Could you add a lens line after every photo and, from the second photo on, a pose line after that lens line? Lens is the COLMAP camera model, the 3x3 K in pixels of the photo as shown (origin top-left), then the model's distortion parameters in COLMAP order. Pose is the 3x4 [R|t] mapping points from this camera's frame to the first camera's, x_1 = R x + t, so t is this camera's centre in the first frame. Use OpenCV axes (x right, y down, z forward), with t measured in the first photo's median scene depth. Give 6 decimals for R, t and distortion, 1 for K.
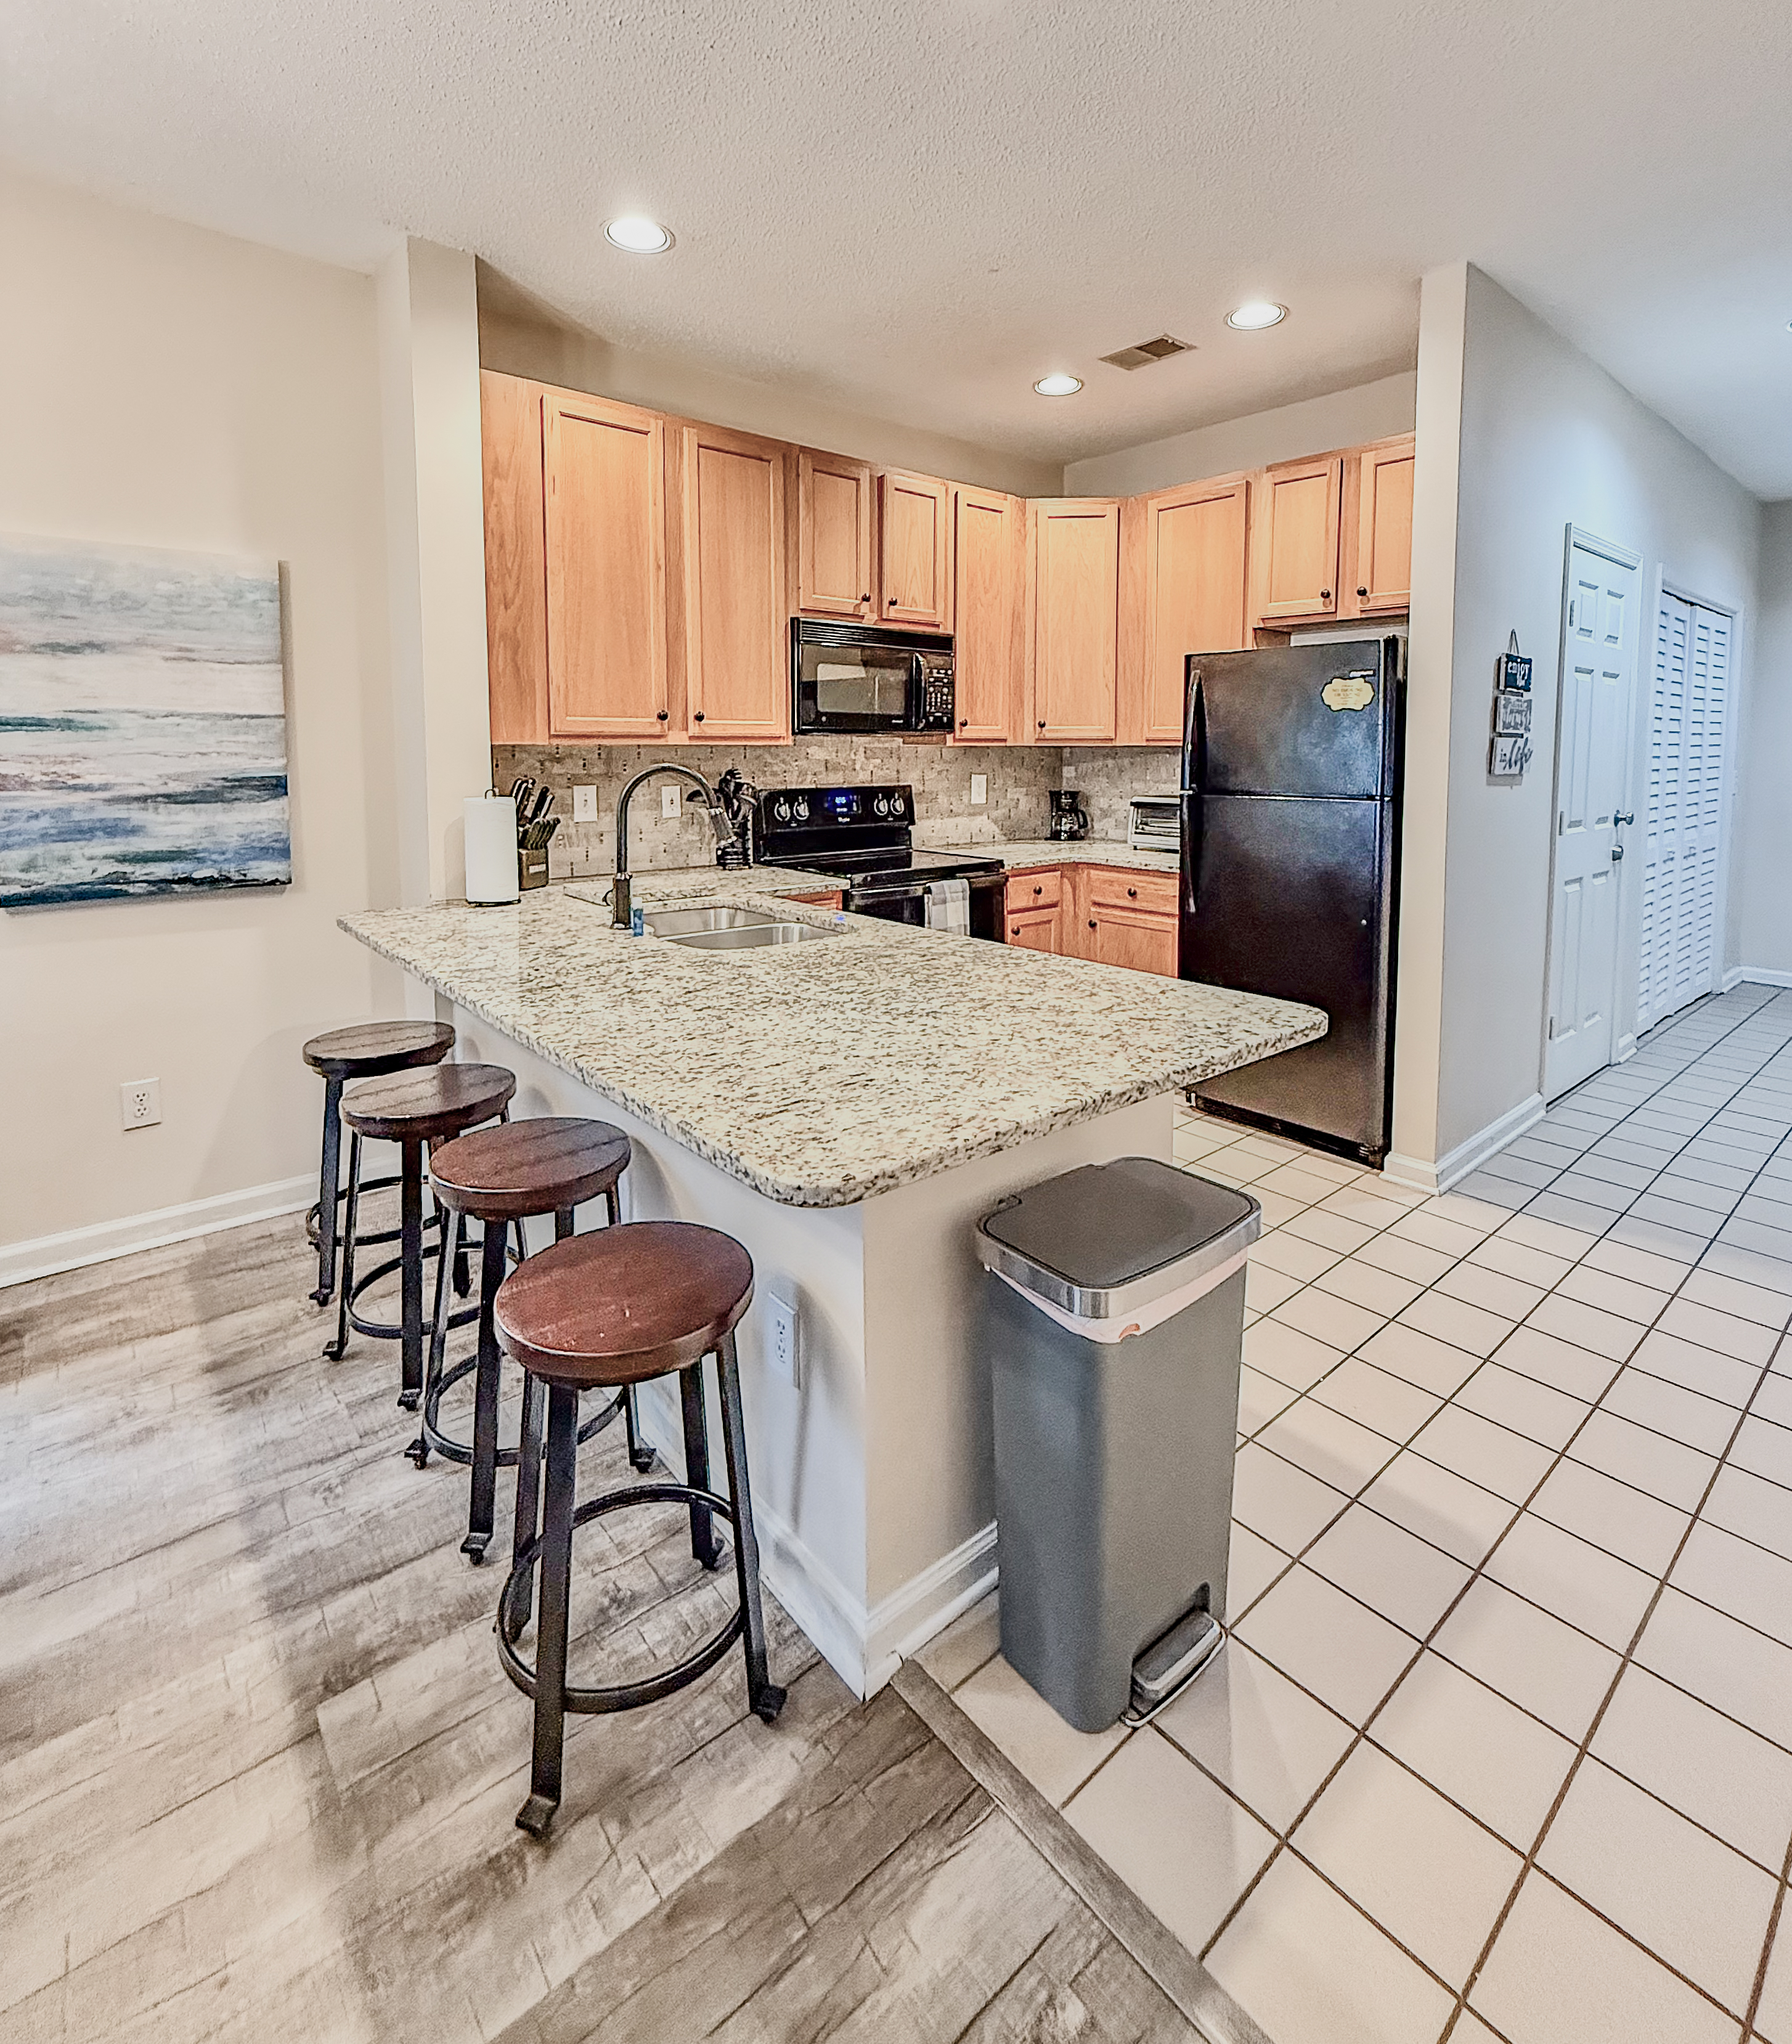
lens RADIAL K [[993.5, 0, 922.9], [0, 993.5, 814.7], [0, 0, 1]] dist [0.000725, 0.000268]
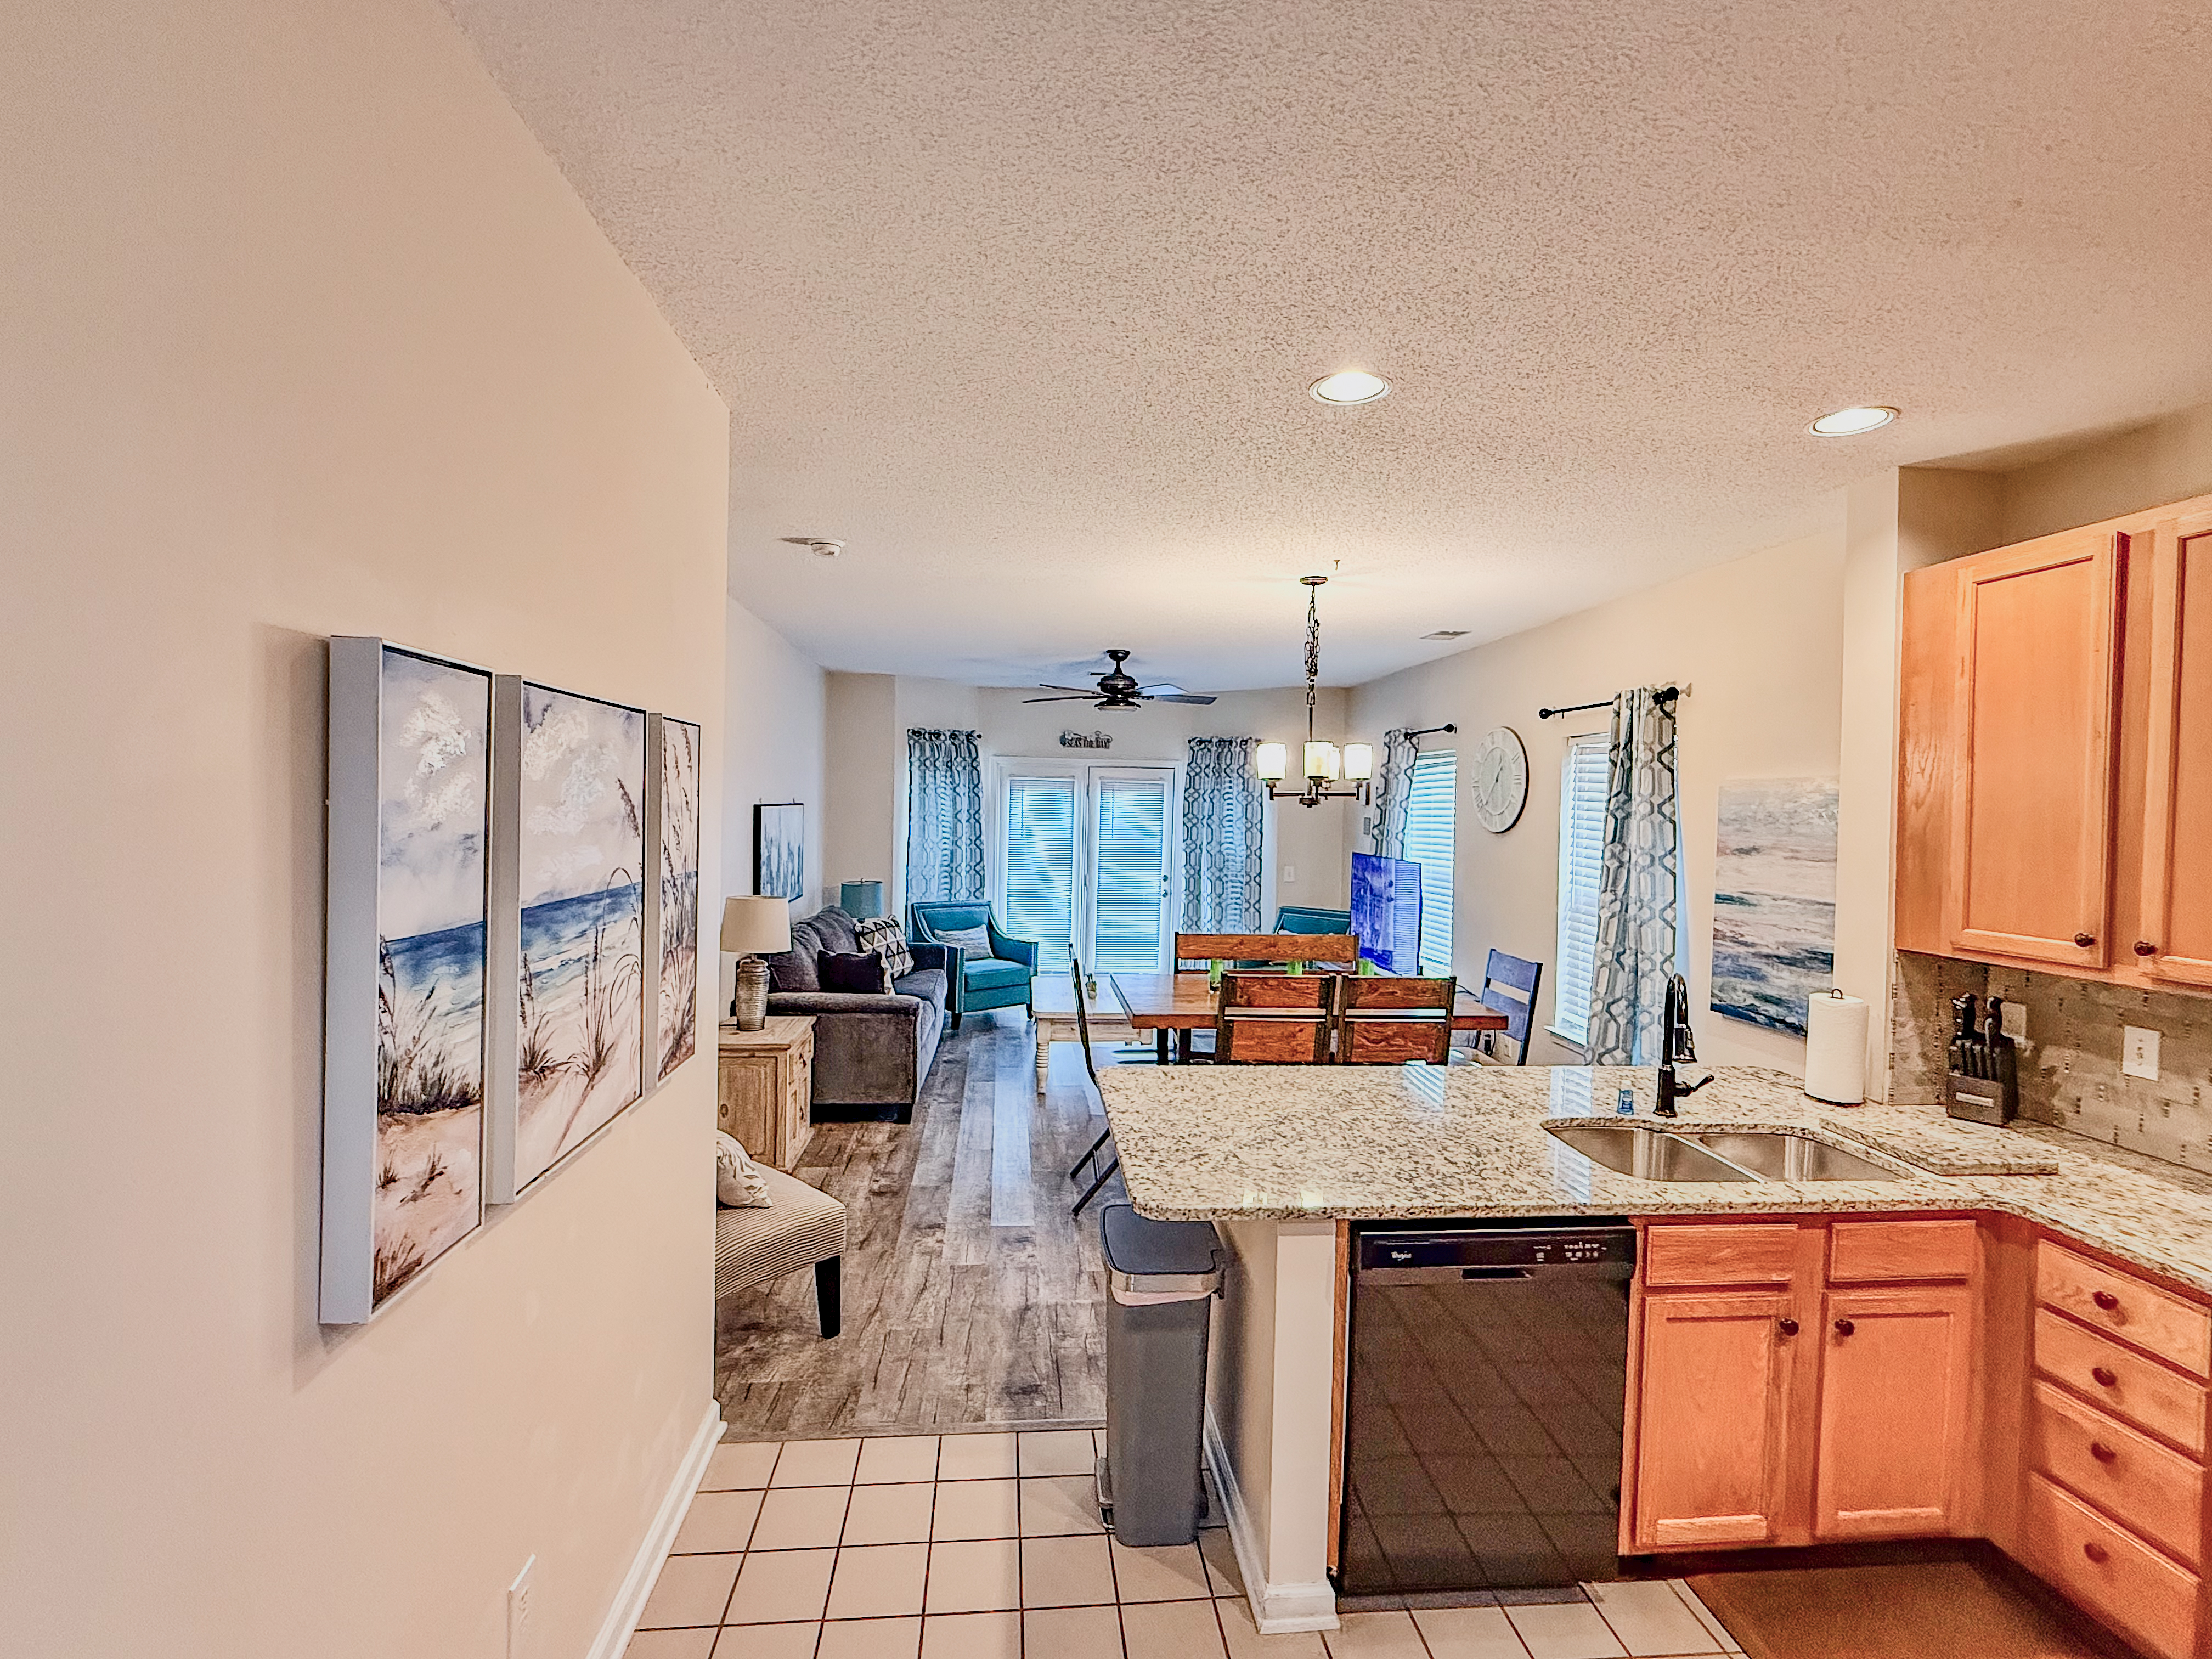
lens RADIAL K [[1004.7, 0, 1106.0], [0, 1004.7, 829.5], [0, 0, 1]] dist [0.002281, 0.000351]
pose [[-0.577034, 0.005360, -0.816703, 0.717086], [-0.078227, 0.995018, 0.061801, -0.164200], [0.812965, 0.099549, -0.573740, 0.812082]]
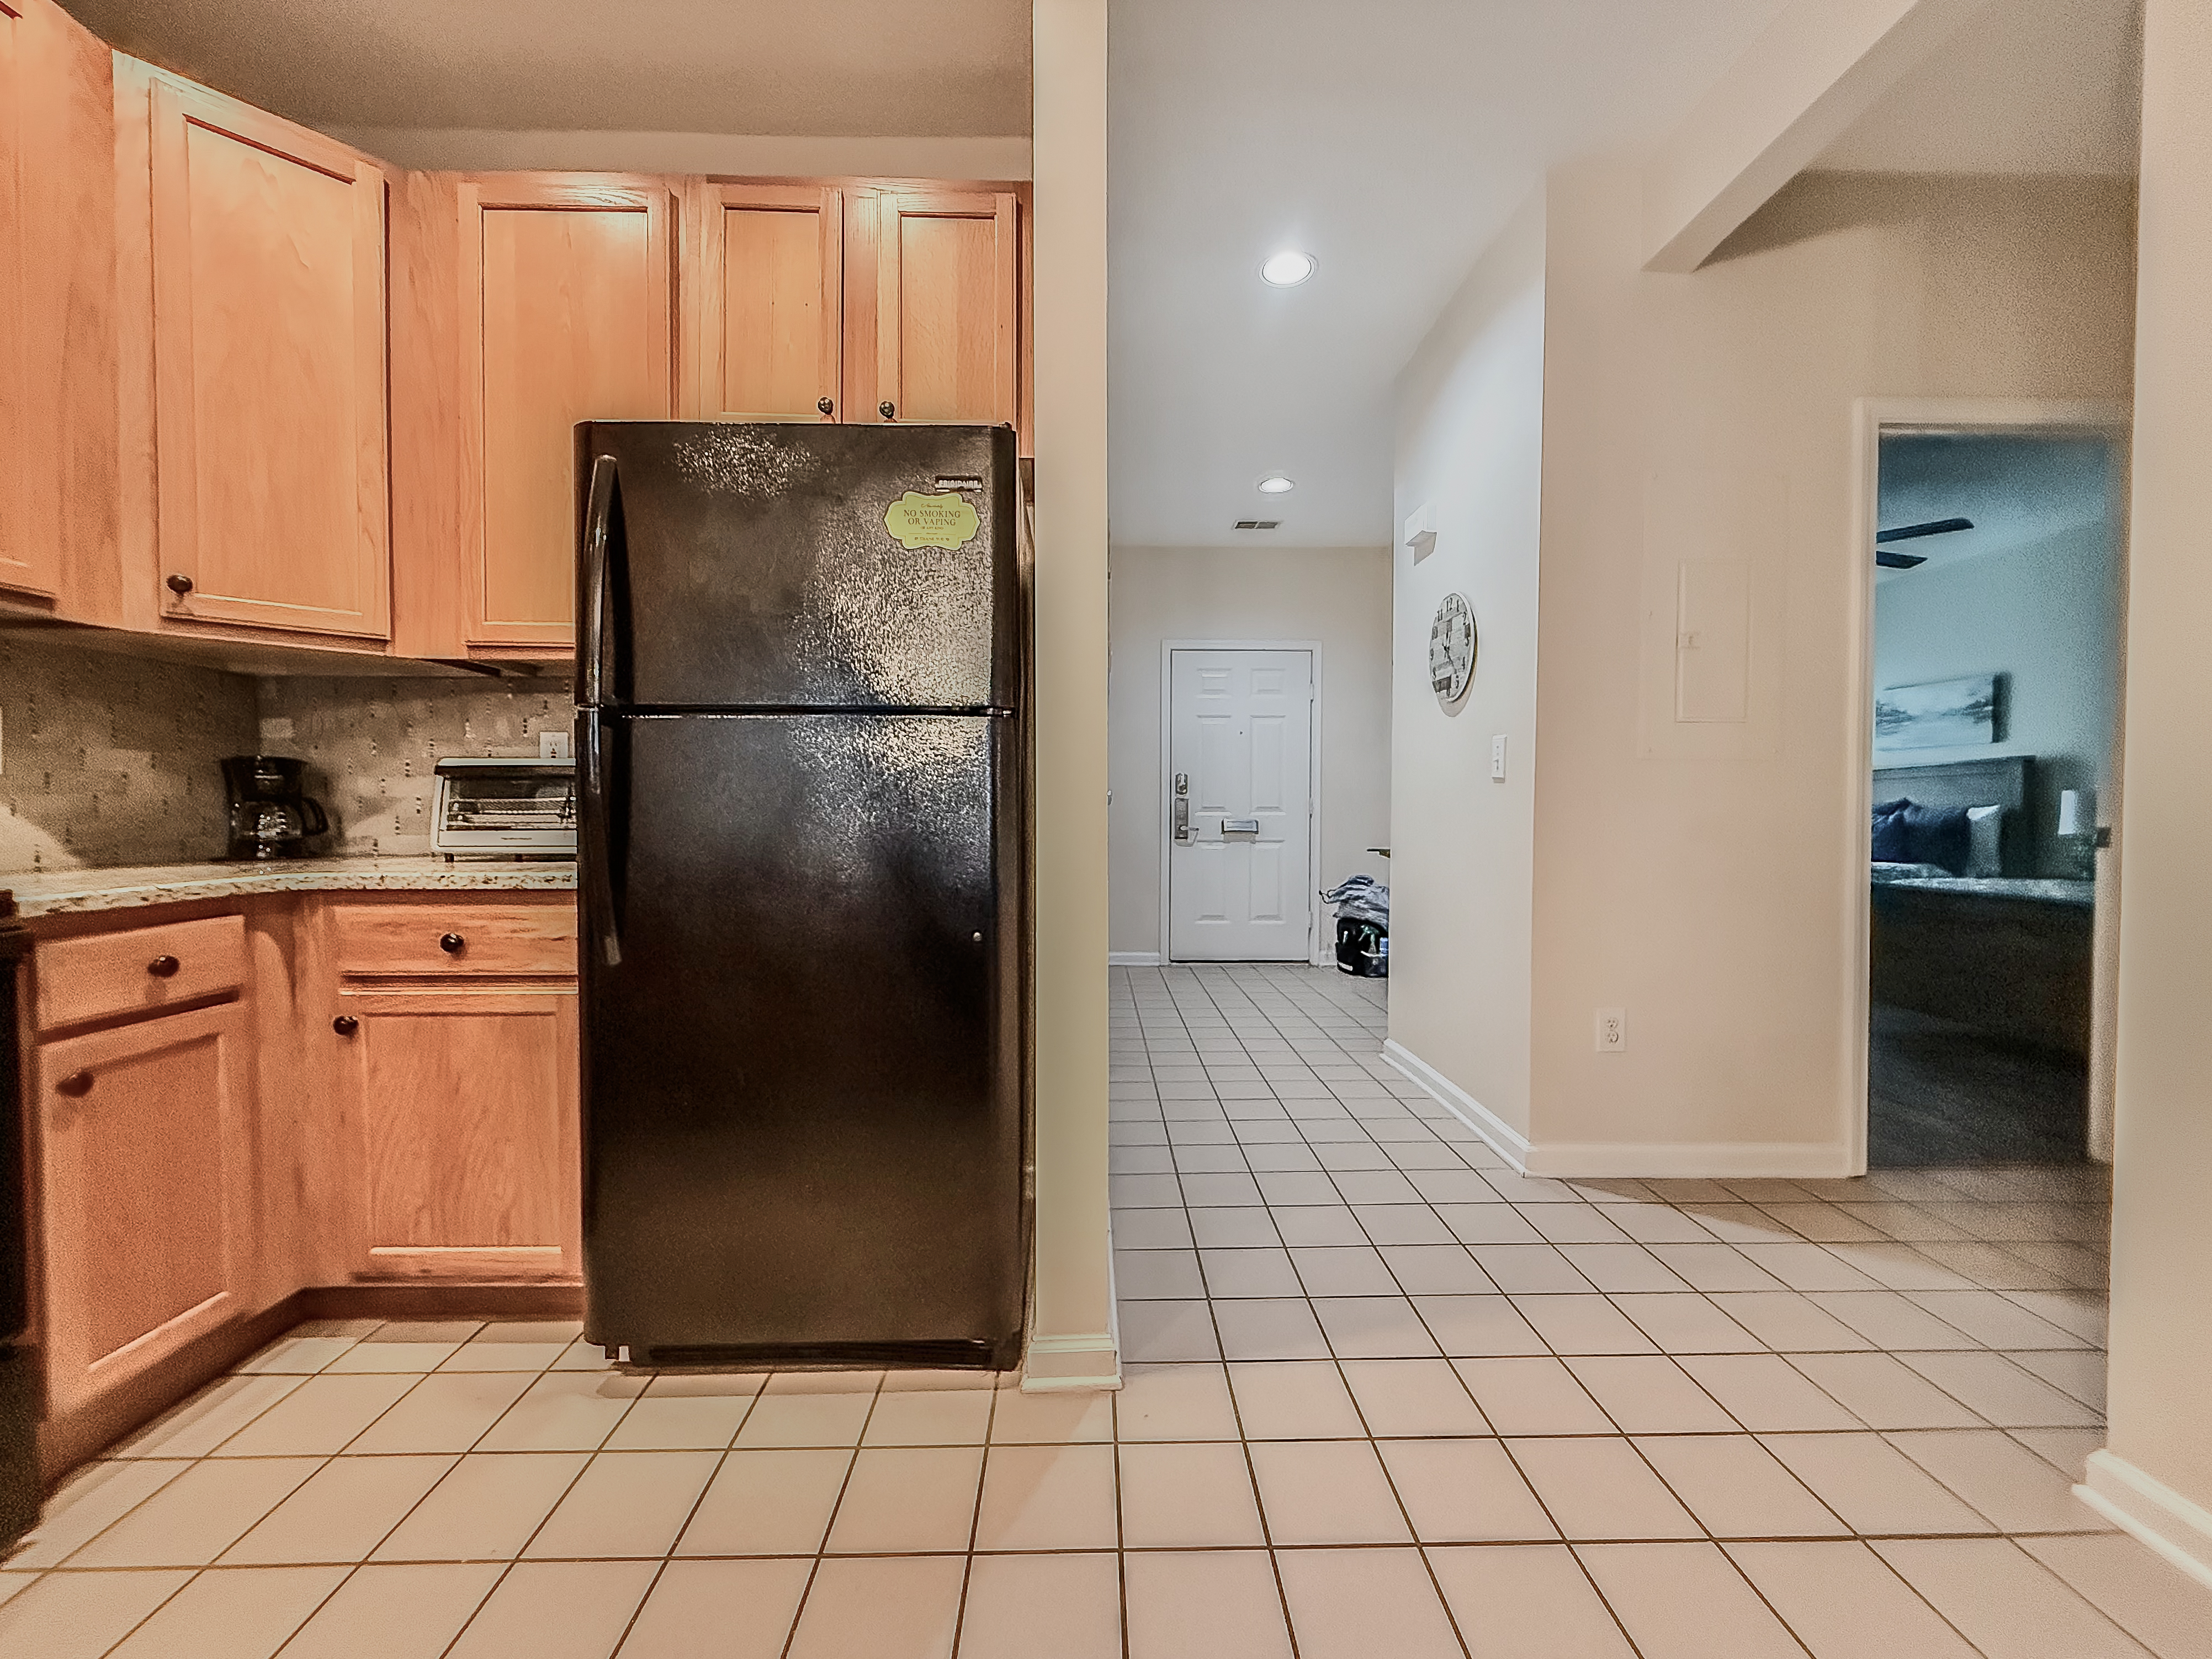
lens RADIAL K [[886.5, 0, 1101.9], [0, 886.5, 827.7], [0, 0, 1]] dist [0.000798, 0.000125]
pose [[0.639015, -0.015364, 0.769041, 0.100926], [0.051352, 0.998422, -0.022723, 0.058565], [-0.767478, 0.054012, 0.638796, 0.586210]]
